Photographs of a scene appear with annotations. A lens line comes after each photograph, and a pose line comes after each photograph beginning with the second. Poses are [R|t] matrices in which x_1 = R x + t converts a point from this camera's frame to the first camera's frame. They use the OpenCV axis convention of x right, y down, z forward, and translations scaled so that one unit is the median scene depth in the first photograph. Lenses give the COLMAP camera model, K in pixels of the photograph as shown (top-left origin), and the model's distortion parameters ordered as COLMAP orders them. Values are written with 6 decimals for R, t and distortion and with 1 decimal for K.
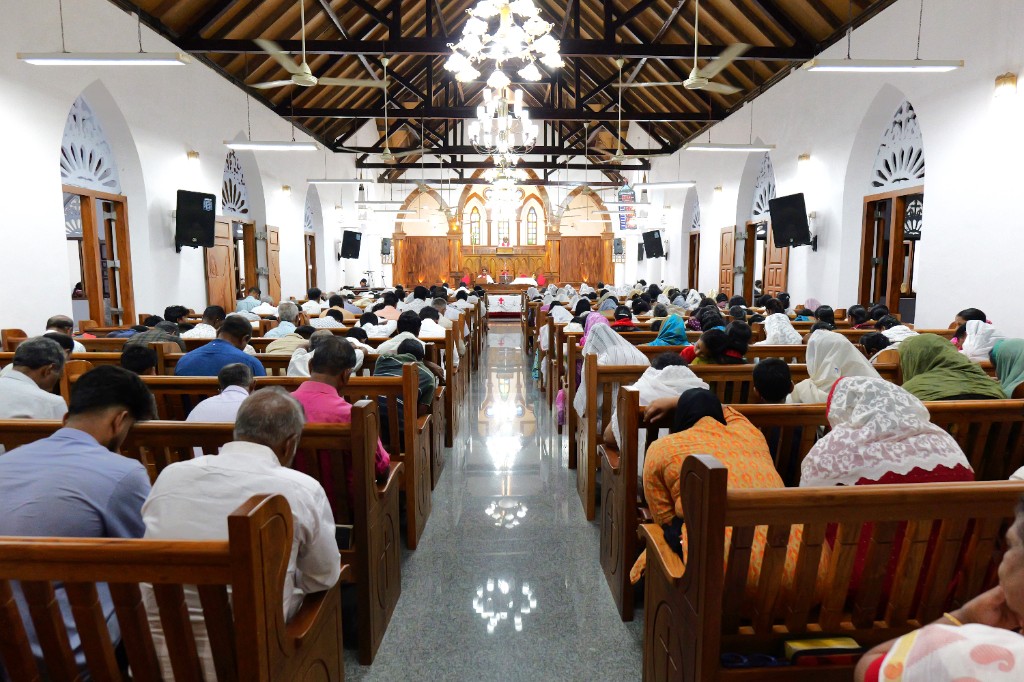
lens RADIAL K [[601.8, 0, 512.0], [0, 601.8, 341.0], [0, 0, 1]] dist [-0.020964, 0.000971]
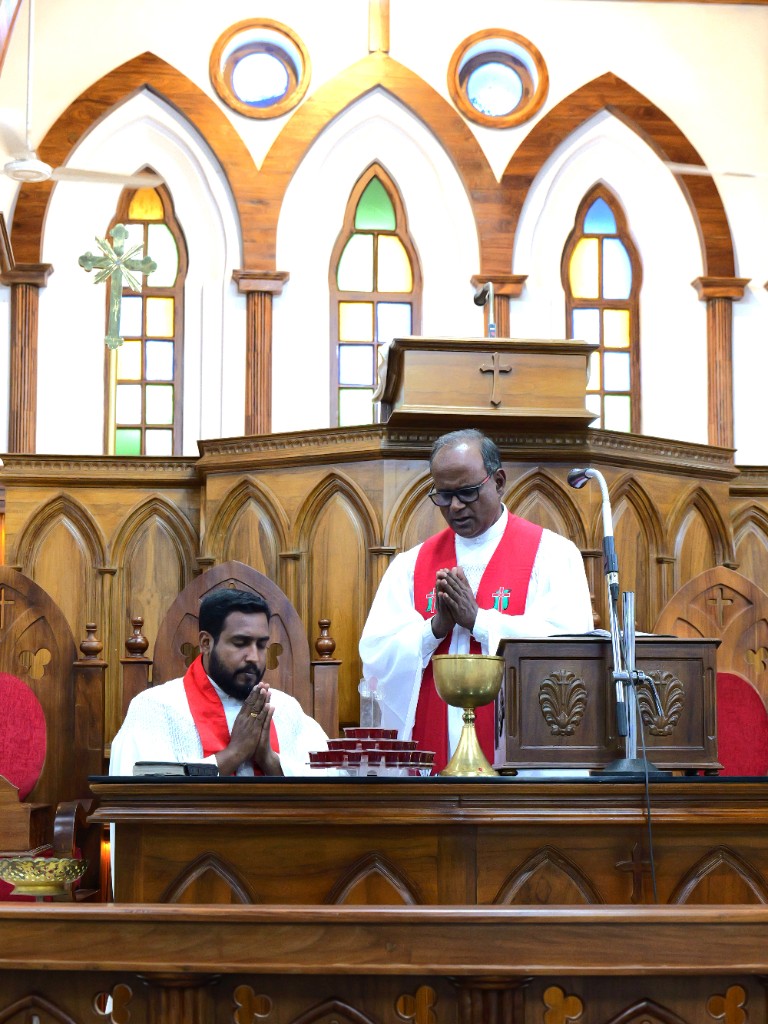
lens RADIAL K [[1917.2, 0, 383.0], [0, 1917.2, 565.7], [0, 0, 1]] dist [0.026041, -0.061687]
pose [[0.998169, 0.007672, 0.059997, -0.036404], [0.005786, 0.975263, -0.220970, -0.057890], [-0.060209, 0.220913, 0.973433, 0.640793]]
